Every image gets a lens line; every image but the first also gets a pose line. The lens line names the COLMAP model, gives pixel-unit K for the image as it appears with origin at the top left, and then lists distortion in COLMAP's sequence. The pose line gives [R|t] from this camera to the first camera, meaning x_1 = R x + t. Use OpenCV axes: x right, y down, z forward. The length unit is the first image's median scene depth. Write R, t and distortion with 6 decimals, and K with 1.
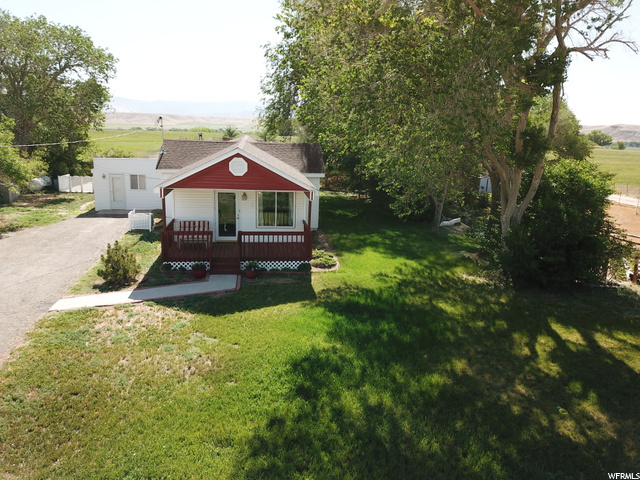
lens RADIAL K [[492.0, 0, 315.4], [0, 492.0, 241.5], [0, 0, 1]] dist [0.001771, 0.006658]
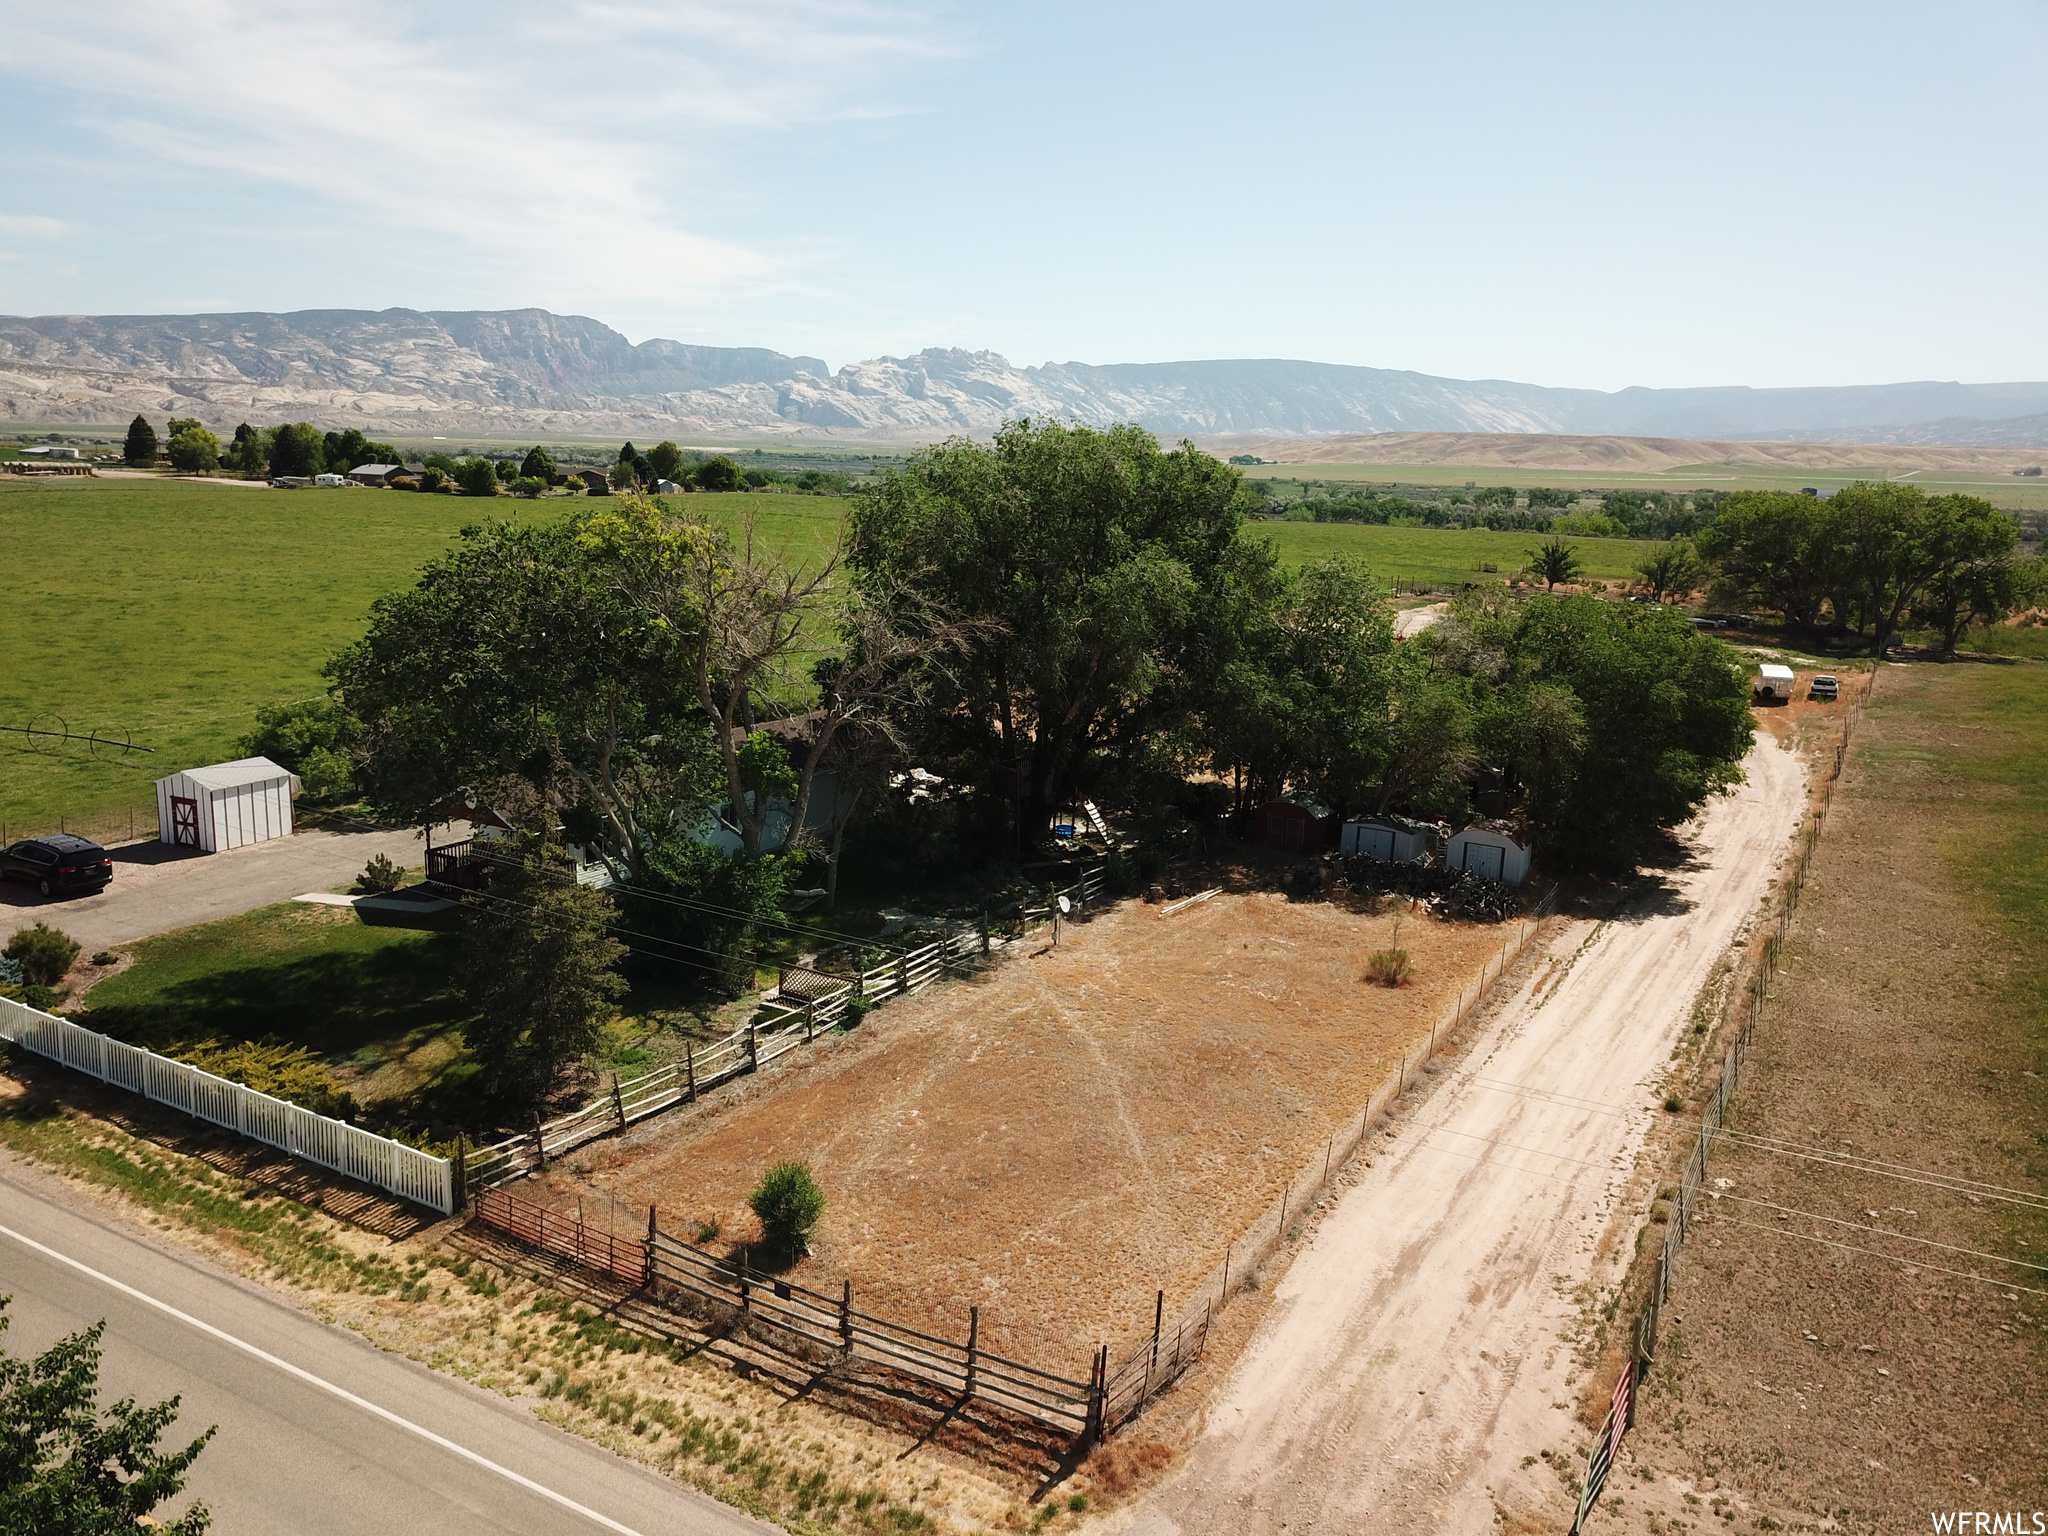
lens RADIAL K [[1574.5, 0, 1027.2], [0, 1574.5, 774.0], [0, 0, 1]] dist [0.001771, 0.006658]
pose [[0.790111, 0.123697, -0.600353, 2.763178], [-0.147415, 0.989027, 0.009770, -0.411388], [0.594973, 0.080781, 0.799676, -0.974656]]
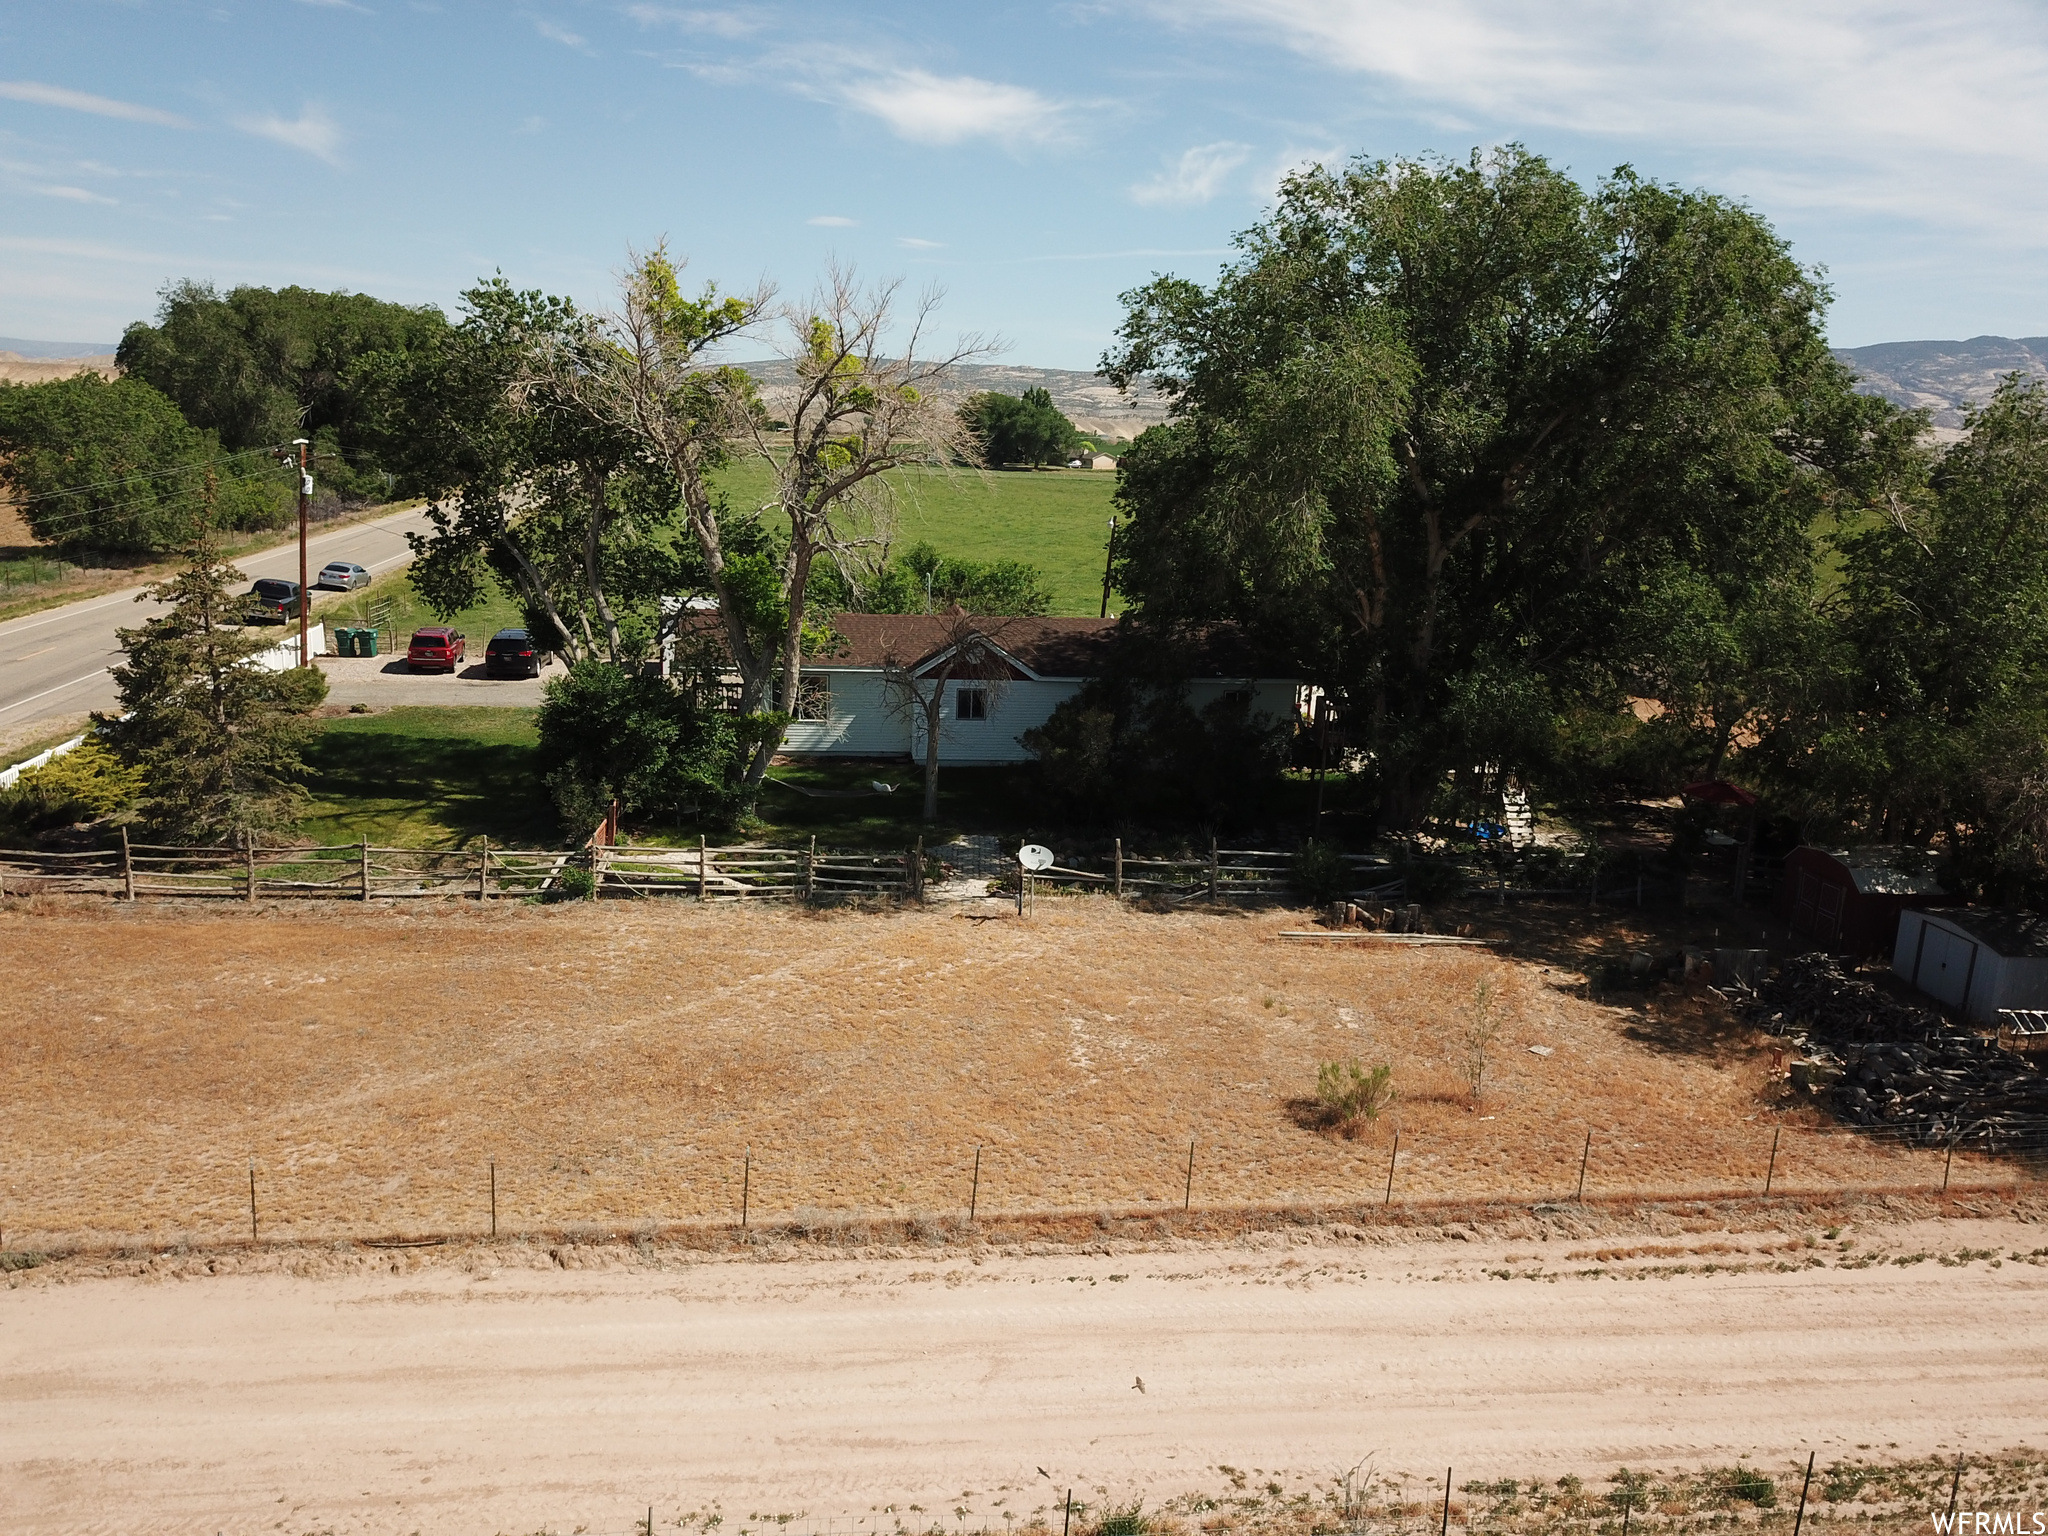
lens RADIAL K [[1574.5, 0, 1018.7], [0, 1574.5, 773.1], [0, 0, 1]] dist [0.001771, 0.006658]
pose [[0.002421, 0.185229, -0.982692, 2.993288], [-0.256238, 0.950001, 0.178436, -0.613789], [0.966611, 0.251371, 0.049763, 1.543743]]
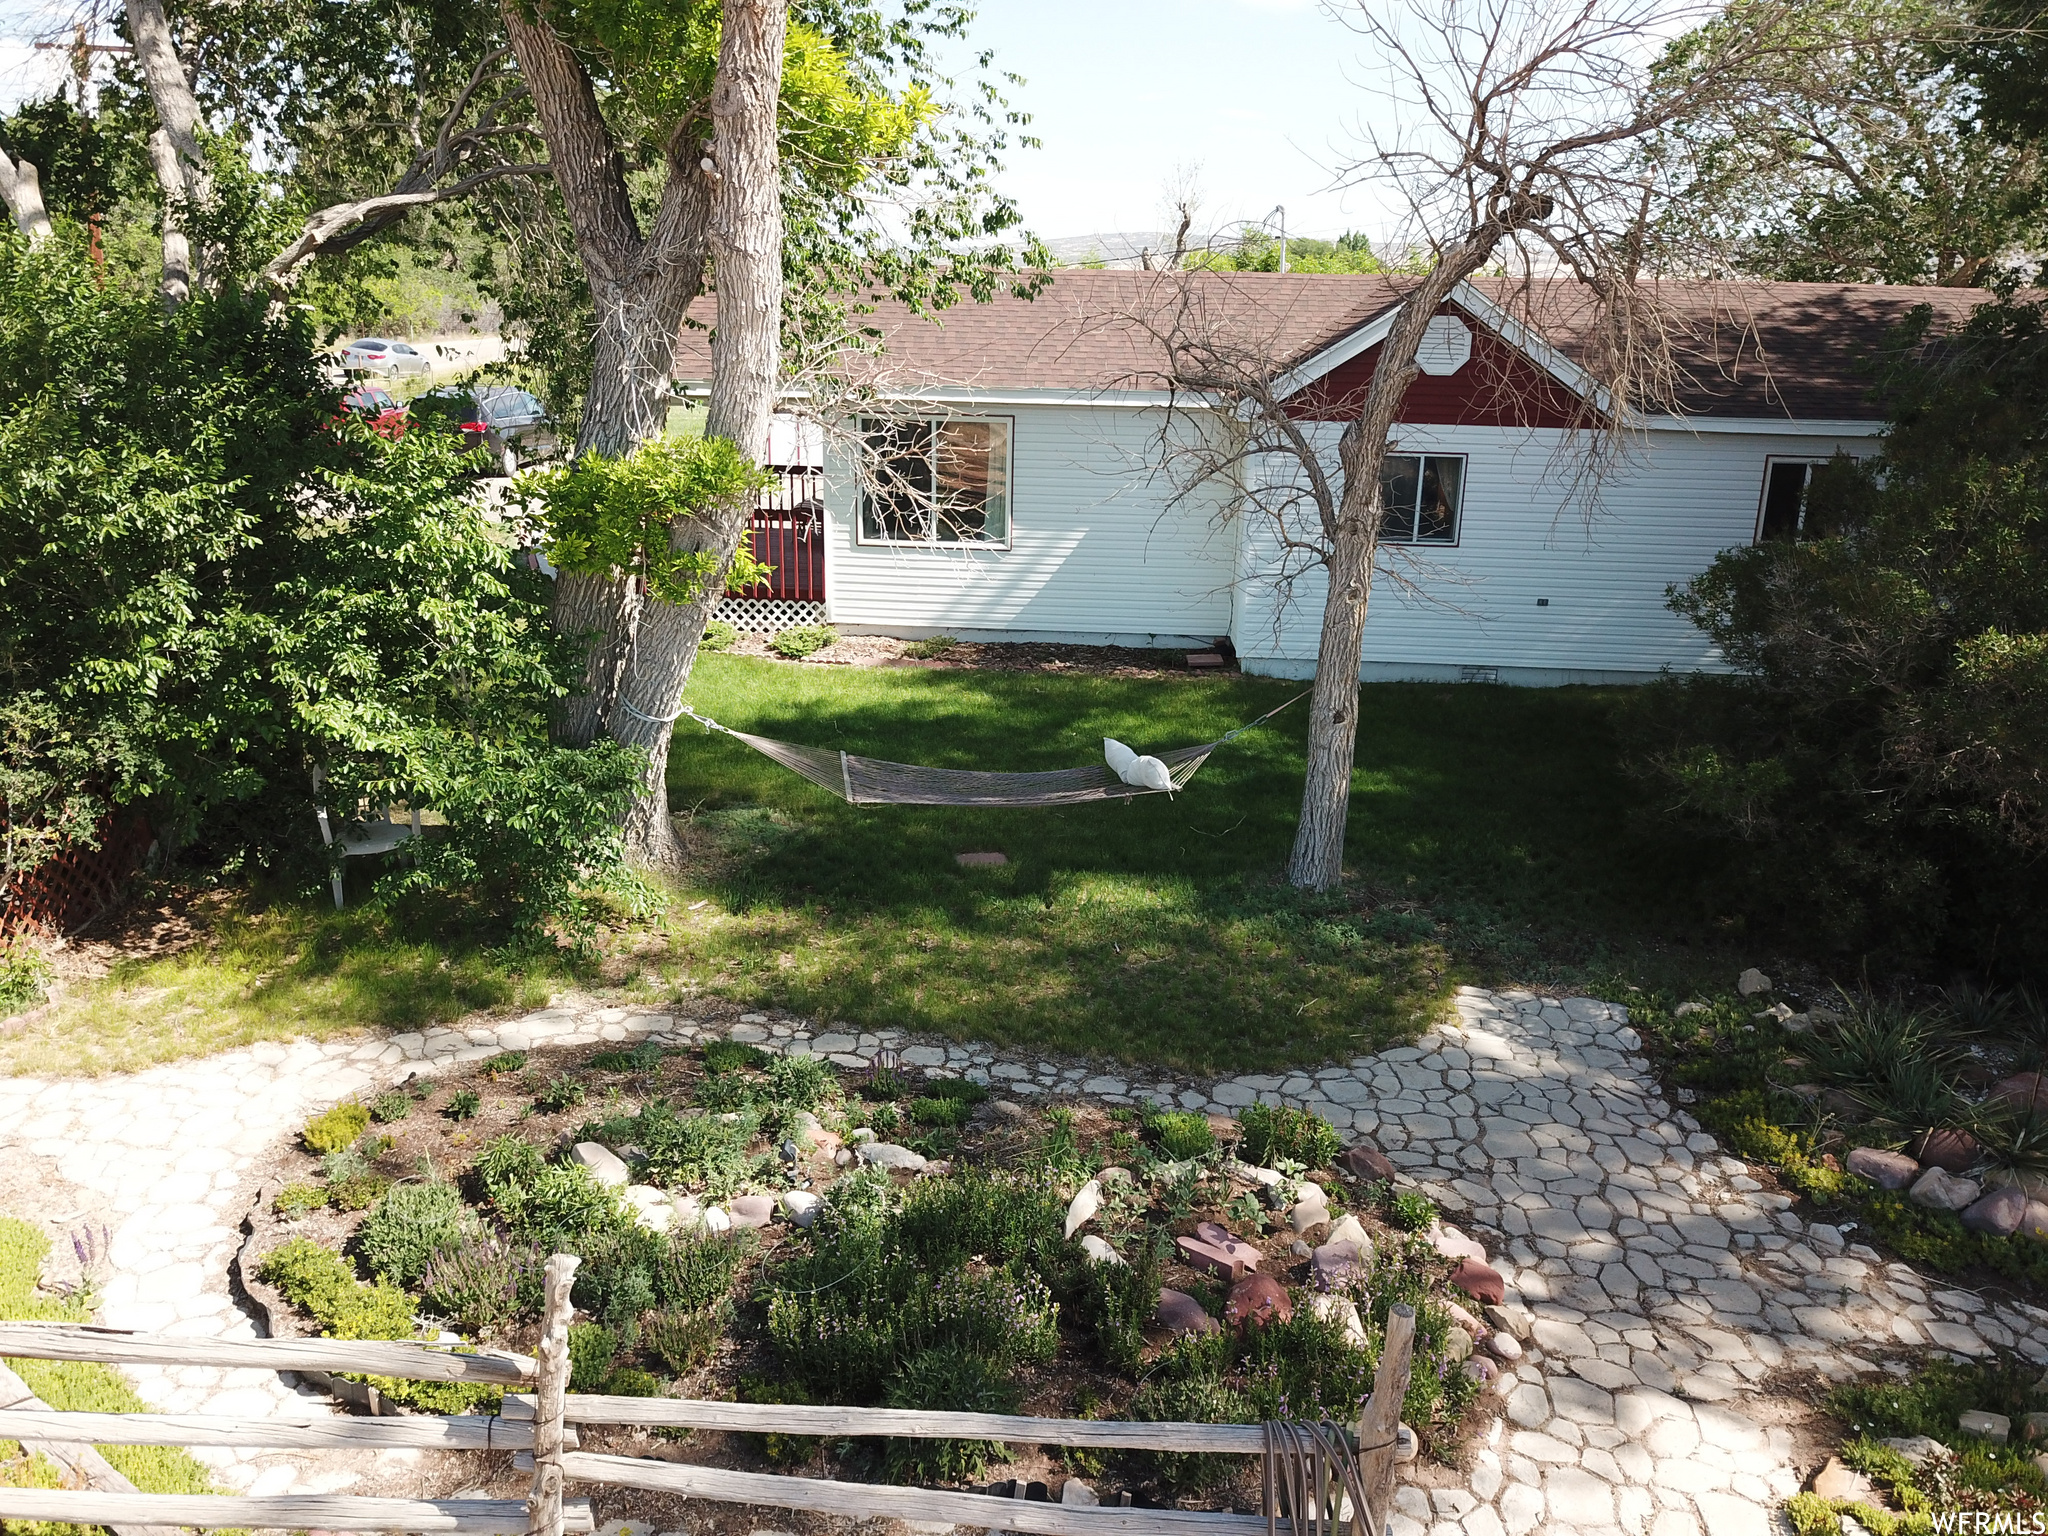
lens RADIAL K [[1574.5, 0, 1019.5], [0, 1574.5, 764.7], [0, 0, 1]] dist [0.001771, 0.006658]
pose [[-0.176455, 0.244653, -0.953419, 1.066935], [-0.245992, 0.926921, 0.283381, -0.244459], [0.953075, 0.284538, -0.103377, 1.478733]]
